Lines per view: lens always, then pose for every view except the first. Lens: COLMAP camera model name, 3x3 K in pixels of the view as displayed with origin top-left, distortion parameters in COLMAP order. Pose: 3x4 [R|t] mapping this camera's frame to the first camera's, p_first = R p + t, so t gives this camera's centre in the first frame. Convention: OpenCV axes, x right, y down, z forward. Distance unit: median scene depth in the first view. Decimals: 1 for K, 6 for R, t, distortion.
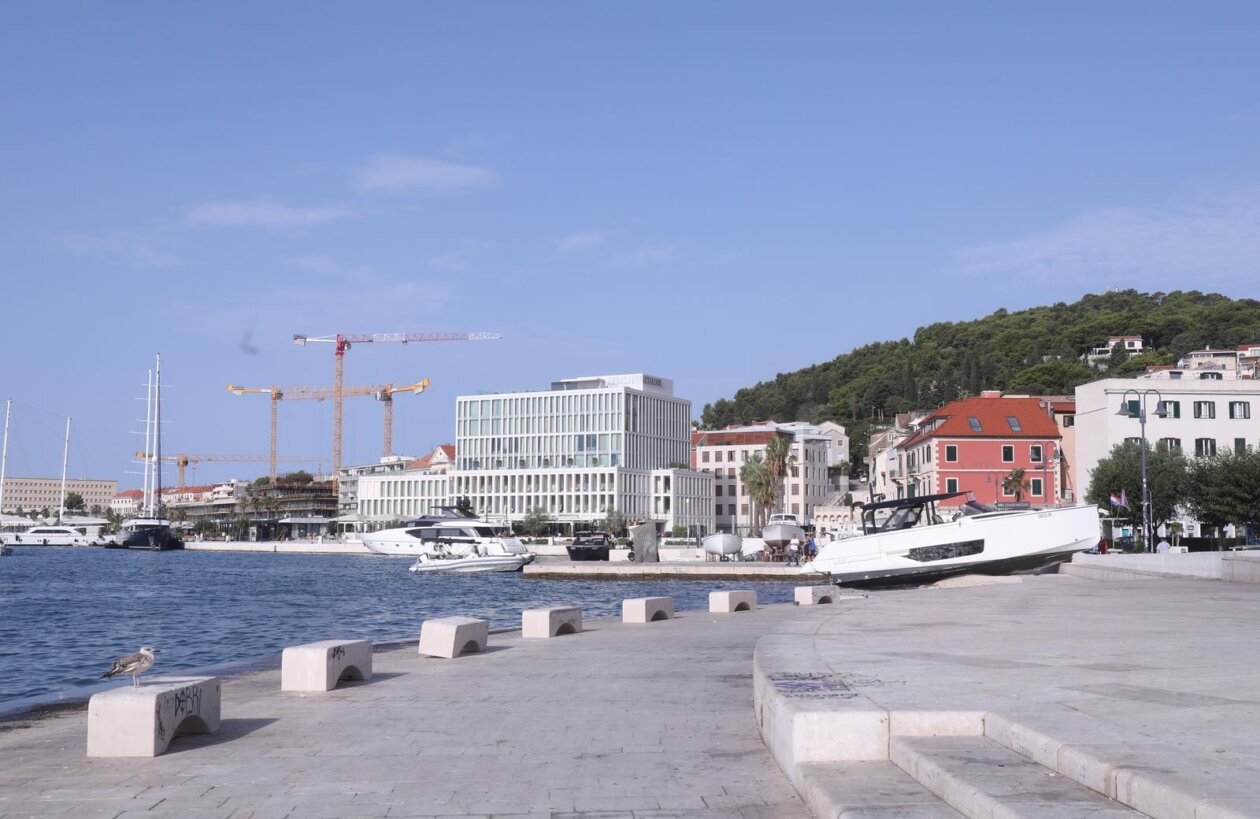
lens RADIAL K [[1387.6, 0, 625.1], [0, 1387.6, 401.9], [0, 0, 1]] dist [-0.004096, 0.000000]
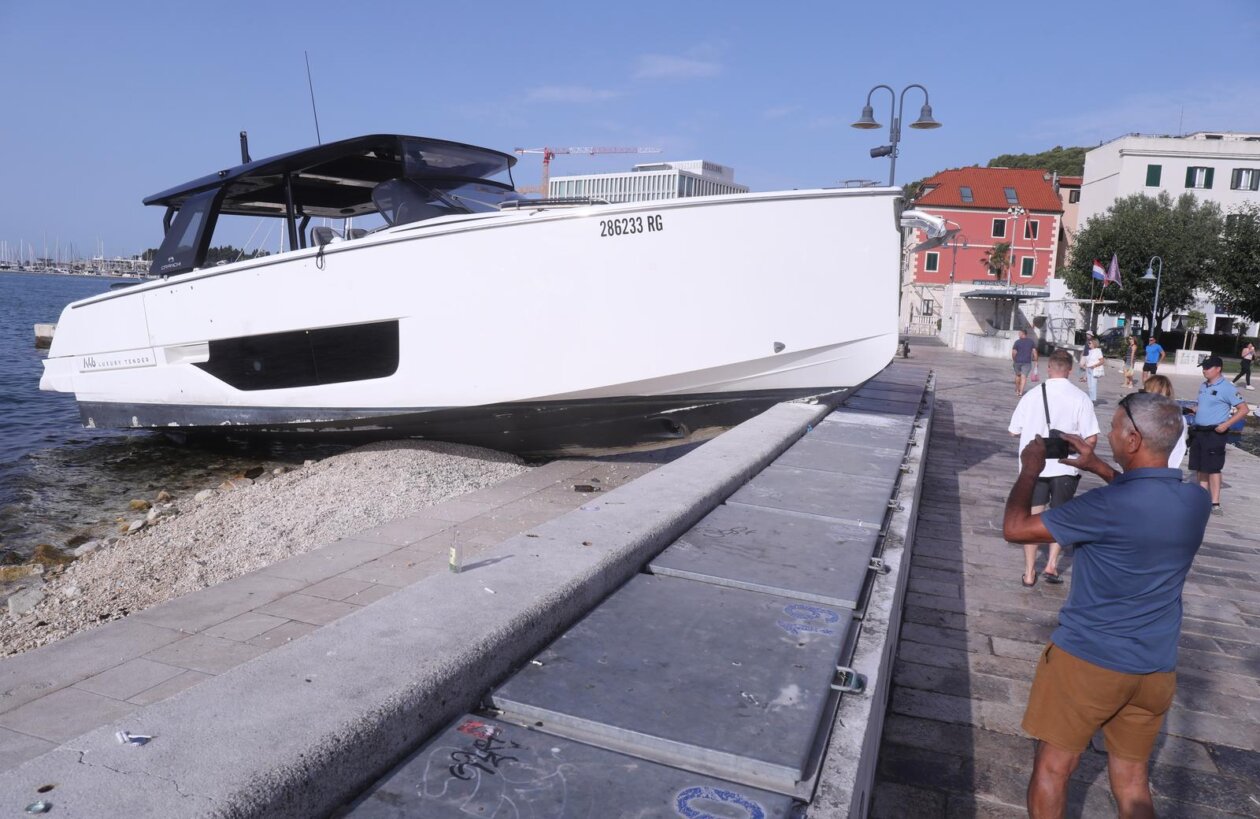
lens RADIAL K [[870.7, 0, 627.7], [0, 870.7, 412.6], [0, 0, 1]] dist [-0.082033, 0.049978]
pose [[0.980499, 0.073727, -0.182171, 0.101967], [-0.031311, 0.973727, 0.225557, 0.024779], [0.194015, -0.215455, 0.957046, 0.268236]]
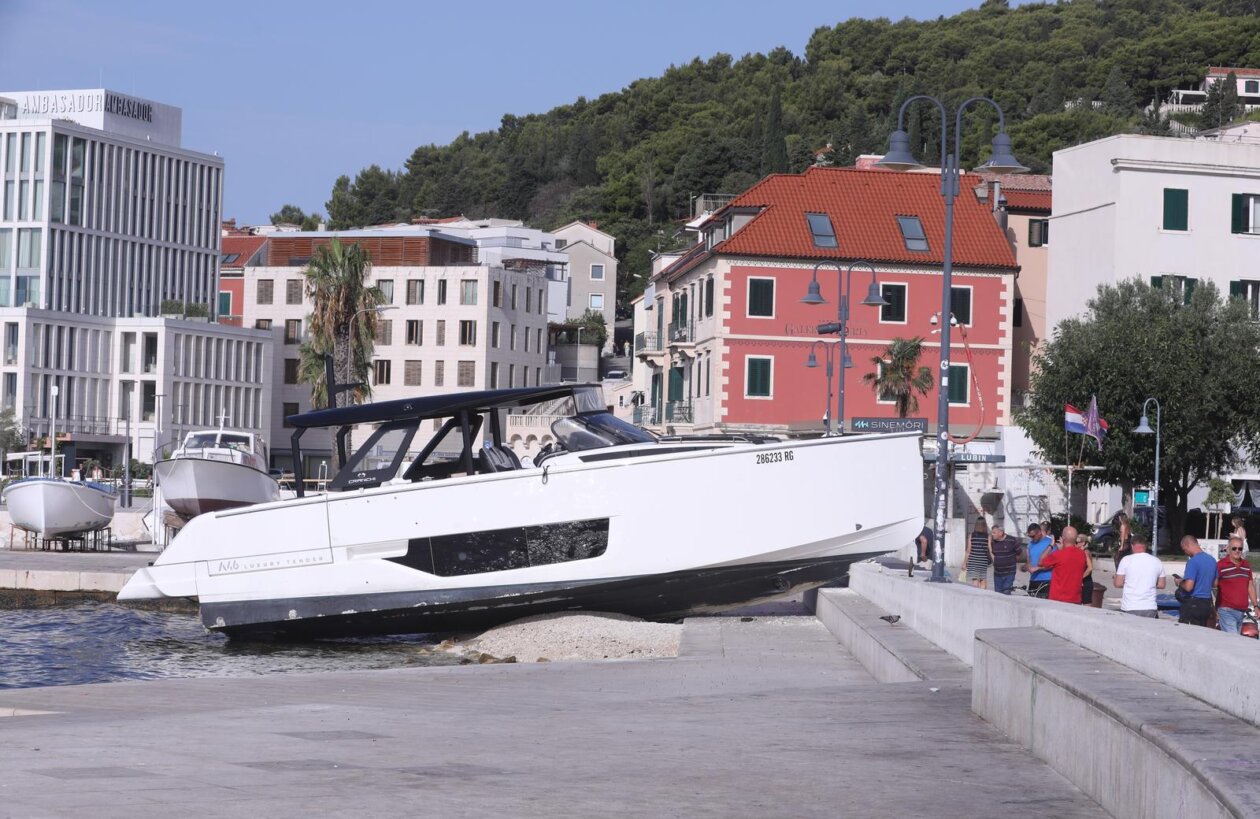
lens RADIAL K [[3039.3, 0, 688.7], [0, 3039.3, 516.2], [0, 0, 1]] dist [-0.270805, 0.000000]
pose [[0.986853, 0.024986, 0.159680, 0.047919], [-0.042406, 0.993393, 0.106637, 0.004297], [-0.155961, -0.112006, 0.981392, 0.070115]]
